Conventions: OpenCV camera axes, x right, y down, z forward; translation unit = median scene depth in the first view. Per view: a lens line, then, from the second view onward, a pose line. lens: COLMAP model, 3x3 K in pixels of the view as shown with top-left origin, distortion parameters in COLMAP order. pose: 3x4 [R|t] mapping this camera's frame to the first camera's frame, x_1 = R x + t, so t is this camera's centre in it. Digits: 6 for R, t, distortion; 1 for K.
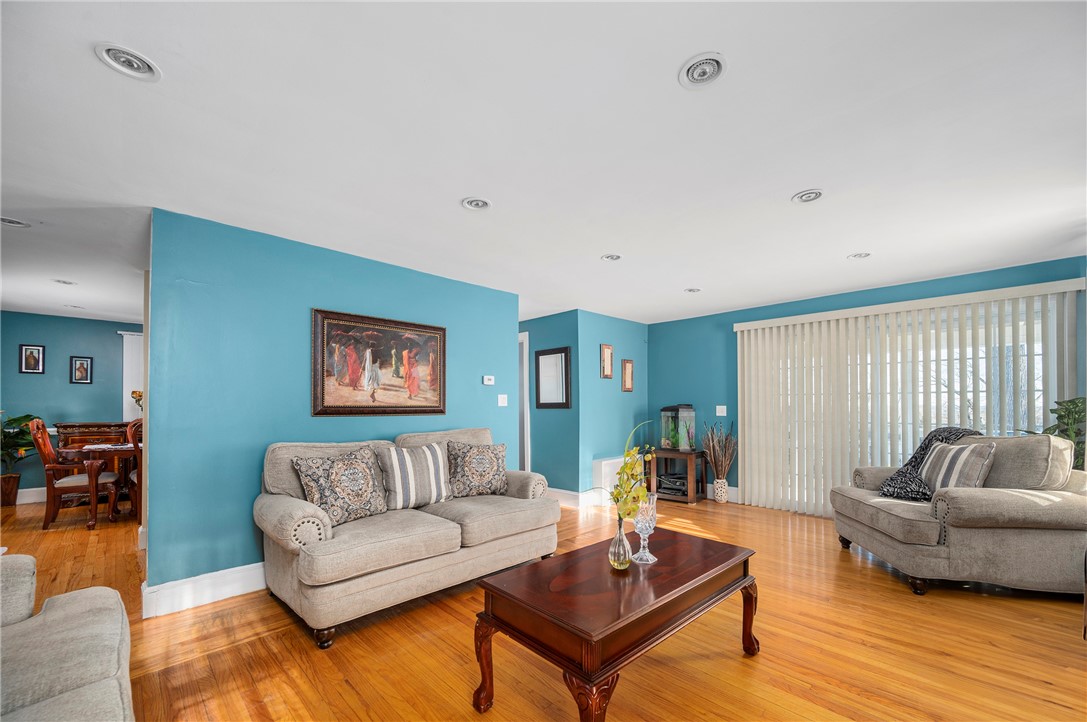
lens RADIAL K [[440.1, 0, 548.1], [0, 440.1, 396.0], [0, 0, 1]] dist [0.003426, 0.000166]
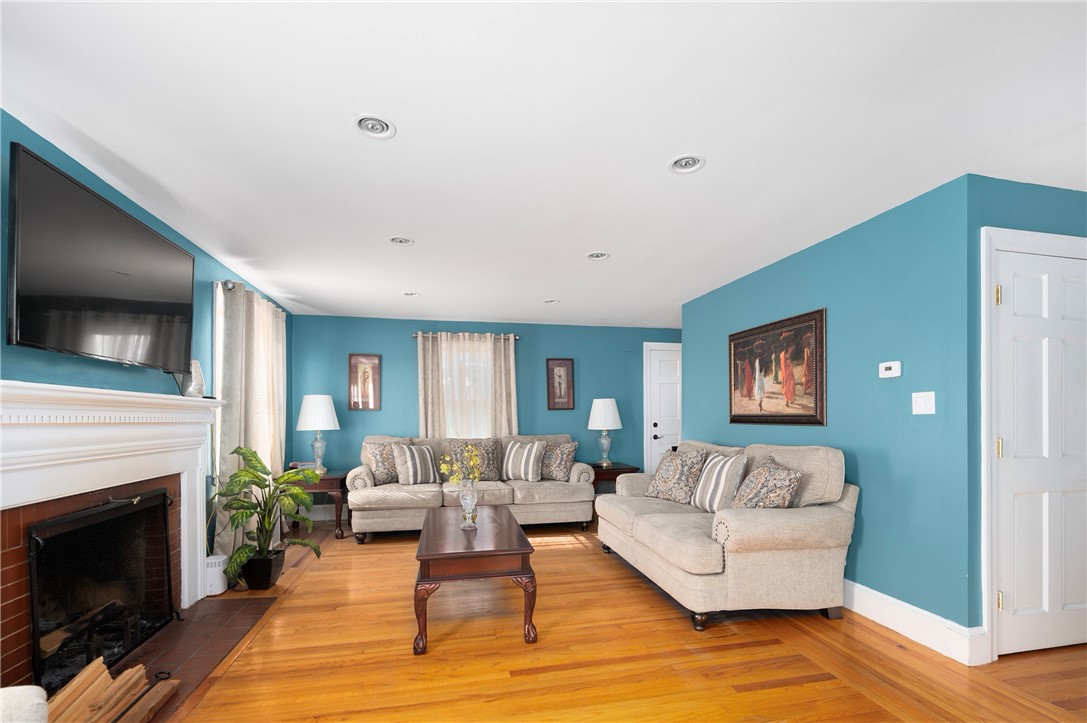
lens RADIAL K [[469.2, 0, 543.8], [0, 469.2, 417.2], [0, 0, 1]] dist [-0.001661, -0.000204]
pose [[-0.536320, 0.003281, -0.844008, 0.756343], [0.020412, 0.999750, -0.009084, 0.027128], [0.843768, -0.022100, -0.536253, 1.133971]]
